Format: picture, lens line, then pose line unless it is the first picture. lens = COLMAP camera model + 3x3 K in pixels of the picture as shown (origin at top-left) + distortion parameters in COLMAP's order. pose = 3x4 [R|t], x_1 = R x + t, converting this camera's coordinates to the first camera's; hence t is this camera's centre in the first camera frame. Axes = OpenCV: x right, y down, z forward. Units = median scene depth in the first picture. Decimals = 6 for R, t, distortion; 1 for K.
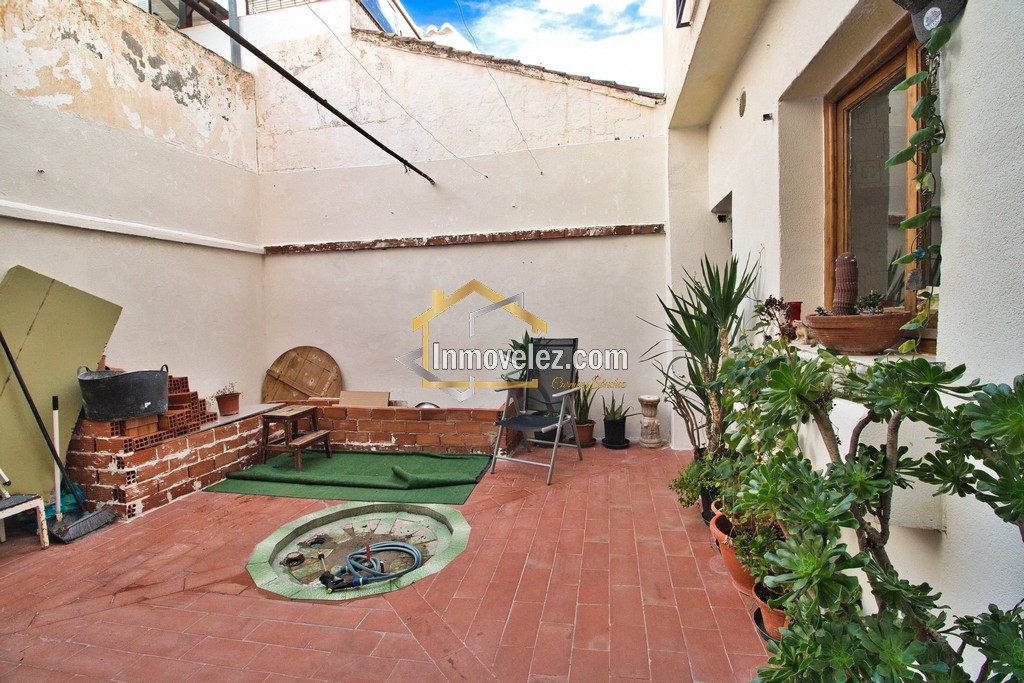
lens RADIAL K [[470.7, 0, 512.0], [0, 470.7, 338.3], [0, 0, 1]] dist [-0.021431, -0.003896]
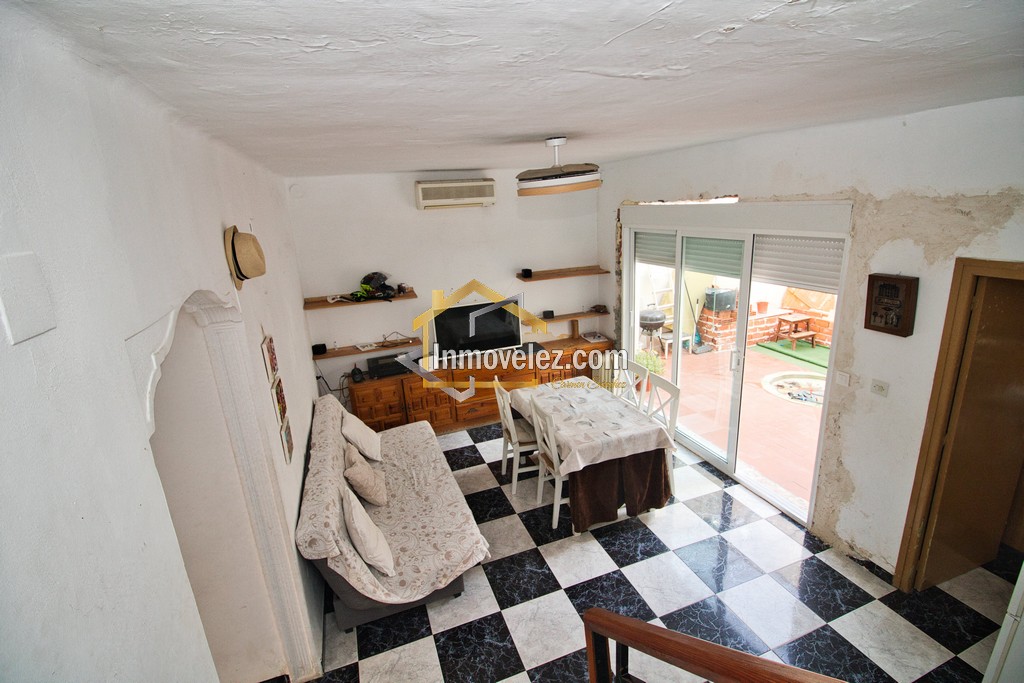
lens RADIAL K [[470.7, 0, 509.3], [0, 470.7, 336.0], [0, 0, 1]] dist [-0.021431, -0.003896]
pose [[0.509408, 0.229772, -0.829282, 0.623160], [-0.000248, 0.963732, 0.266872, -0.335989], [0.860525, -0.135741, 0.490990, -1.105169]]
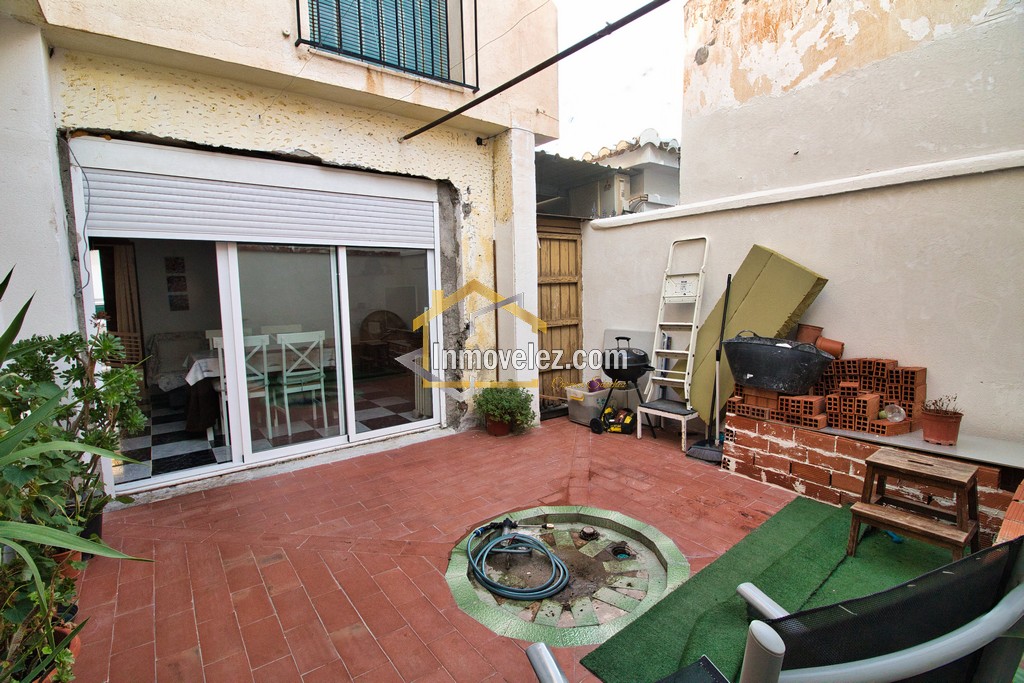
lens RADIAL K [[470.7, 0, 519.1], [0, 470.7, 339.9], [0, 0, 1]] dist [-0.021431, -0.003896]
pose [[-0.653207, 0.121592, -0.747352, 0.305863], [-0.006303, 0.986115, 0.165947, -0.103996], [0.757153, 0.113108, -0.643371, 1.287541]]
